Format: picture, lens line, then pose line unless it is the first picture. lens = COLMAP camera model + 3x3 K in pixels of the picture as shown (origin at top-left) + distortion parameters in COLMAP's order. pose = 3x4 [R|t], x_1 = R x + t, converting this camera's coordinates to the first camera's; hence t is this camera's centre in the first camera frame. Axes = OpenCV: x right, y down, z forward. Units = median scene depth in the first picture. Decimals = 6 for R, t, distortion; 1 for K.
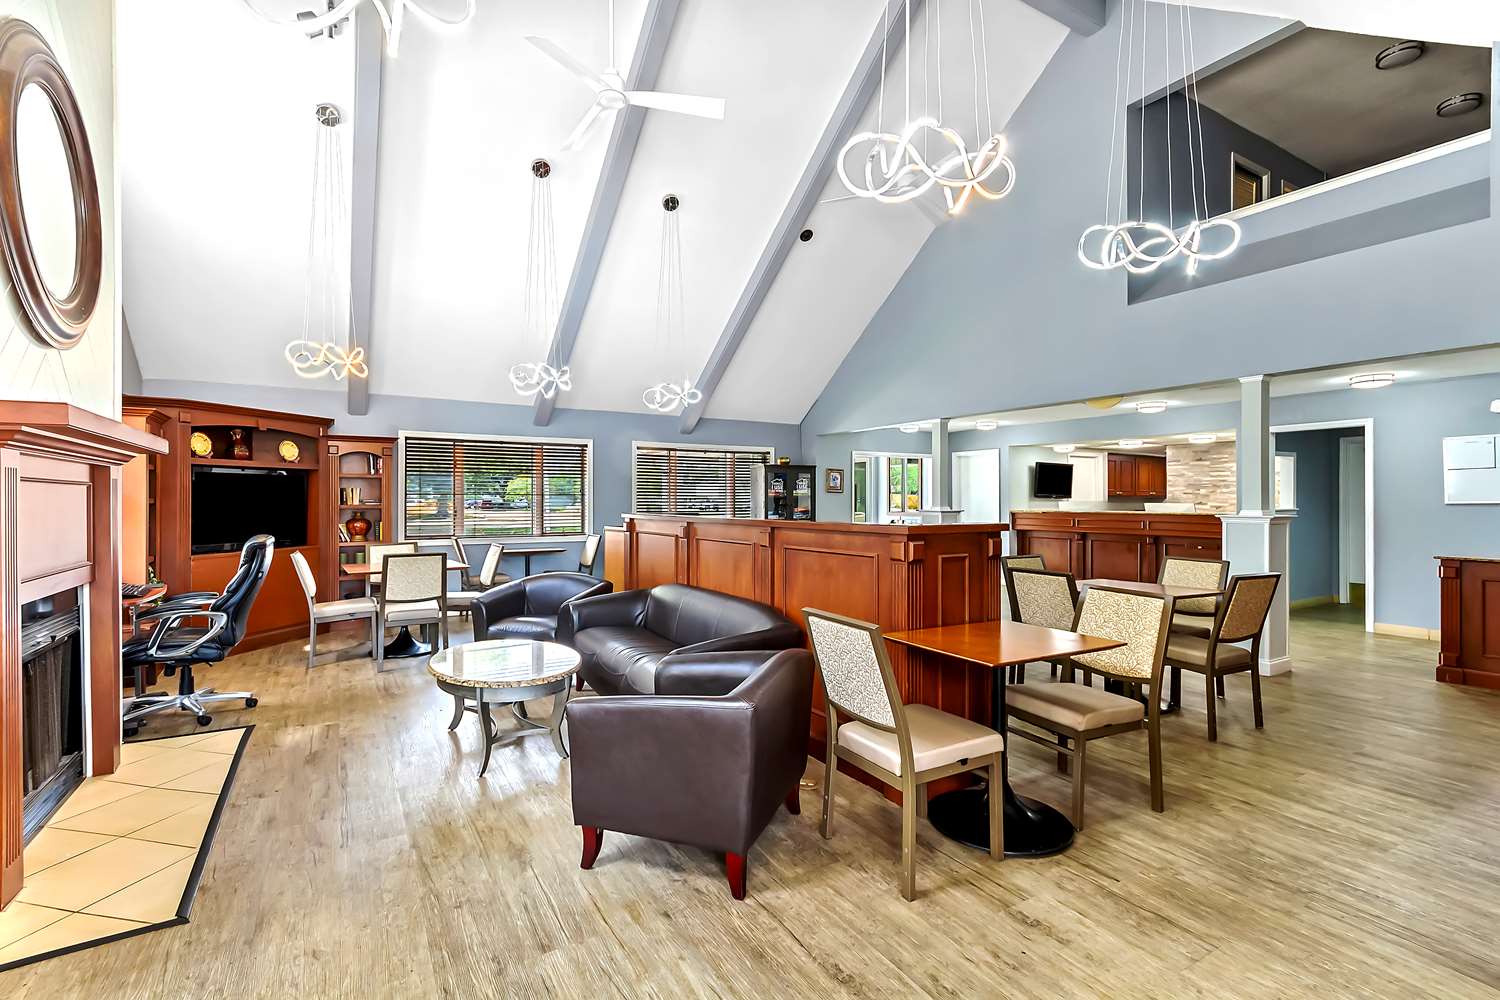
lens RADIAL K [[698.8, 0, 745.0], [0, 698.8, 498.9], [0, 0, 1]] dist [0.002225, 0.000391]
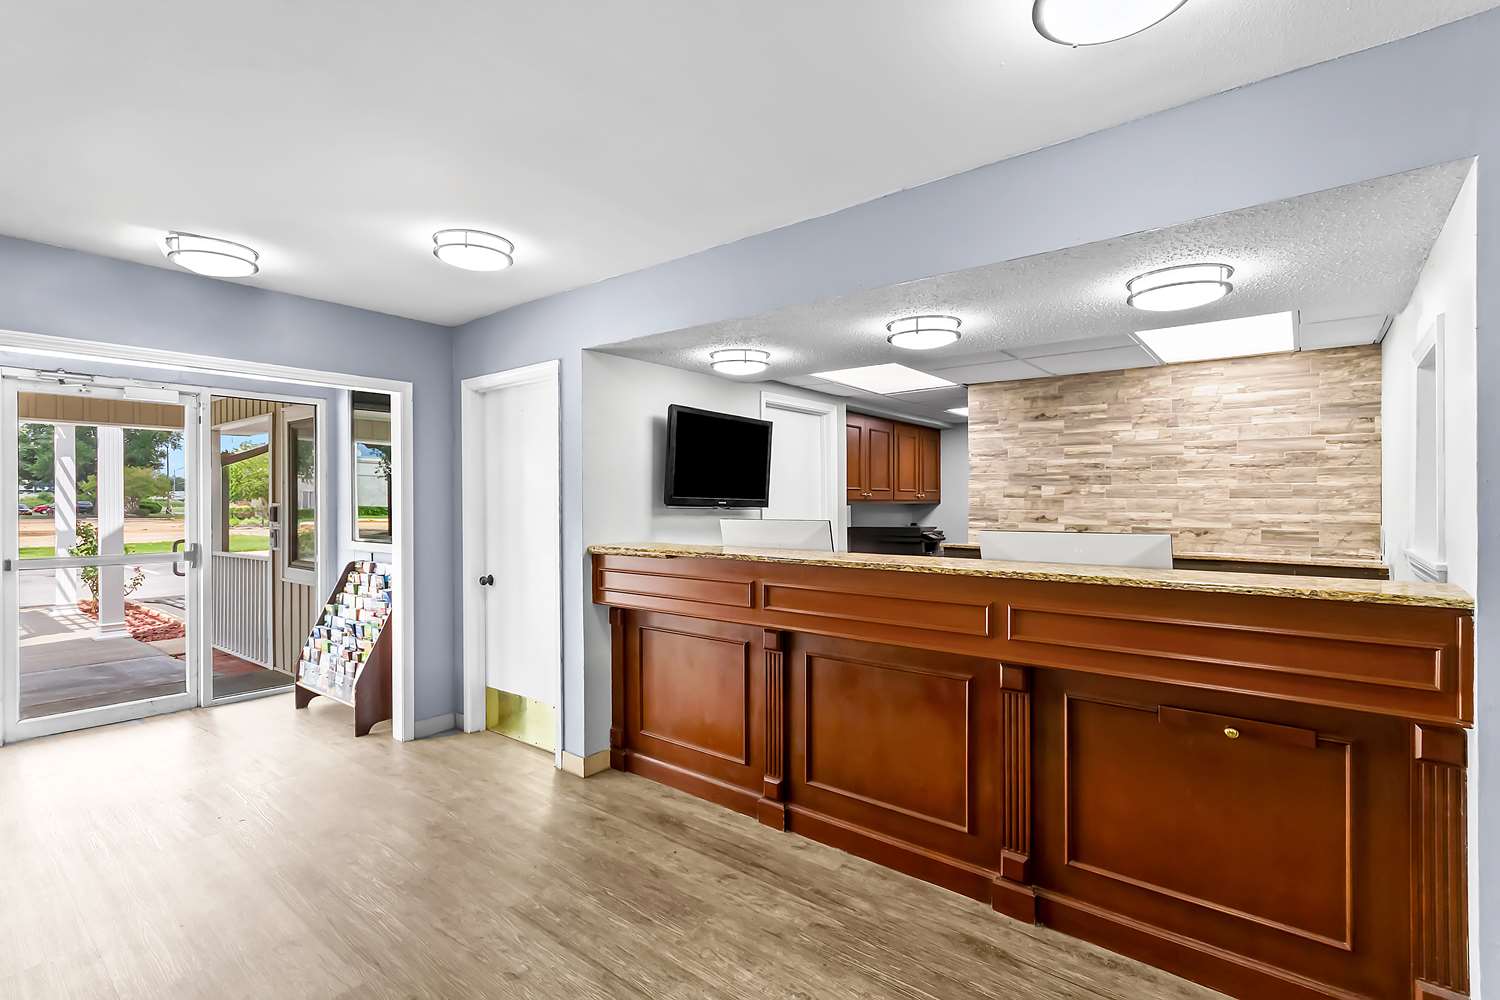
lens RADIAL K [[698.8, 0, 759.4], [0, 698.8, 508.7], [0, 0, 1]] dist [0.002225, 0.000391]
pose [[0.932958, -0.005360, 0.359946, 0.334982], [0.002383, 0.999959, 0.008713, -0.004090], [-0.359978, -0.007271, 0.932933, 0.662348]]
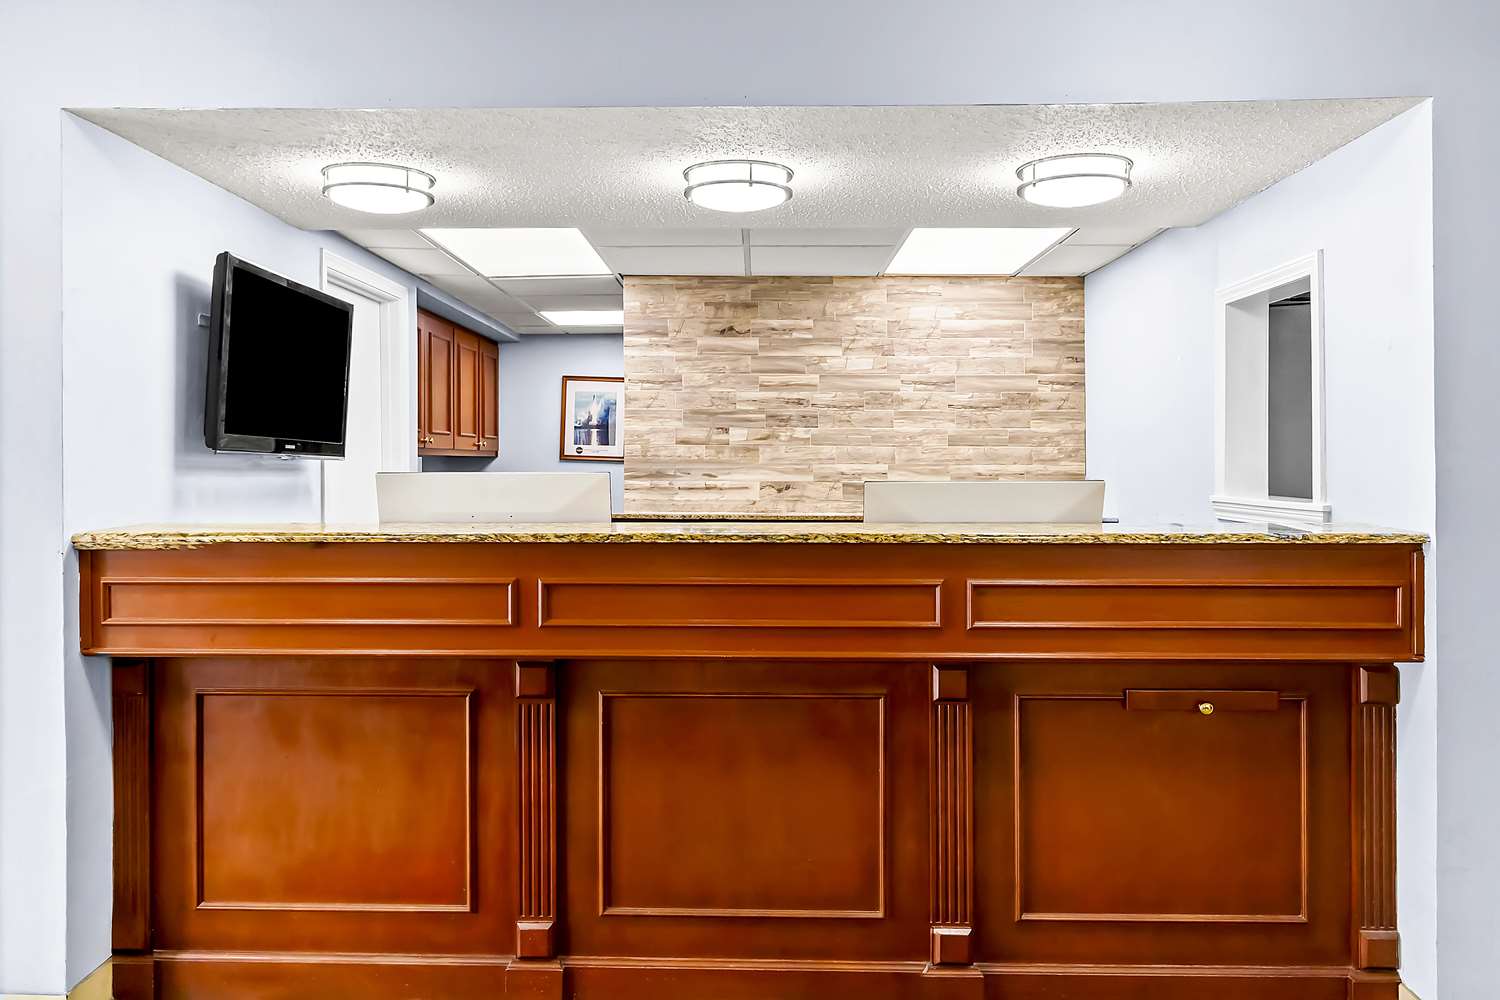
lens RADIAL K [[1055.5, 0, 744.9], [0, 1055.5, 461.1], [0, 0, 1]] dist [-0.019408, 0.008991]
pose [[0.531986, -0.001195, 0.846753, 0.263934], [0.003730, 0.999993, -0.000933, 0.000920], [-0.846745, 0.003655, 0.531986, 0.748743]]
